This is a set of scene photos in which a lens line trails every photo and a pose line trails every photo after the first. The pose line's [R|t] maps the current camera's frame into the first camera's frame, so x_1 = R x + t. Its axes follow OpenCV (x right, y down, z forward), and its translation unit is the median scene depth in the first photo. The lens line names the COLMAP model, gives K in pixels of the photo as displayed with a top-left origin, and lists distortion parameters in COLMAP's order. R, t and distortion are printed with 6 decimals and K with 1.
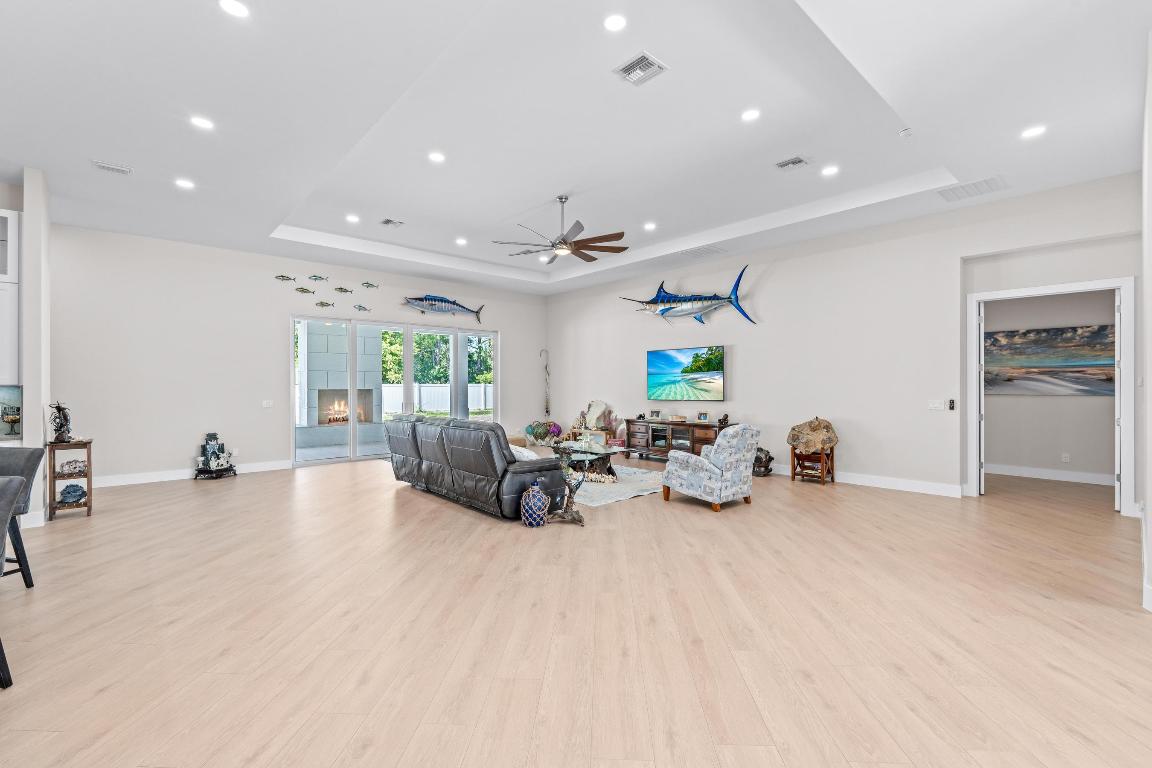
lens RADIAL K [[506.3, 0, 579.4], [0, 506.3, 381.6], [0, 0, 1]] dist [-0.002273, -0.000305]
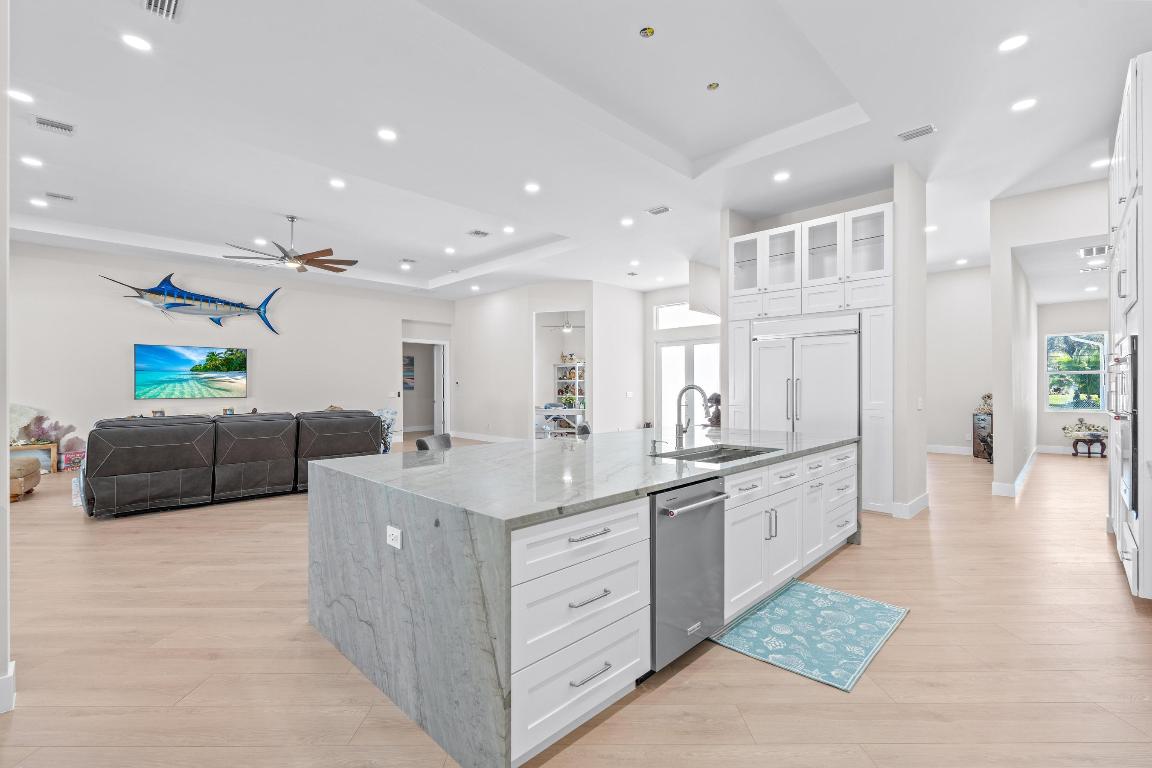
lens RADIAL K [[506.3, 0, 578.1], [0, 506.3, 386.3], [0, 0, 1]] dist [-0.002273, -0.000305]
pose [[-0.060458, 0.000518, 0.998171, -0.902062], [-0.007904, 0.999968, -0.000998, 0.008978], [-0.998139, -0.007950, -0.060452, 0.319218]]
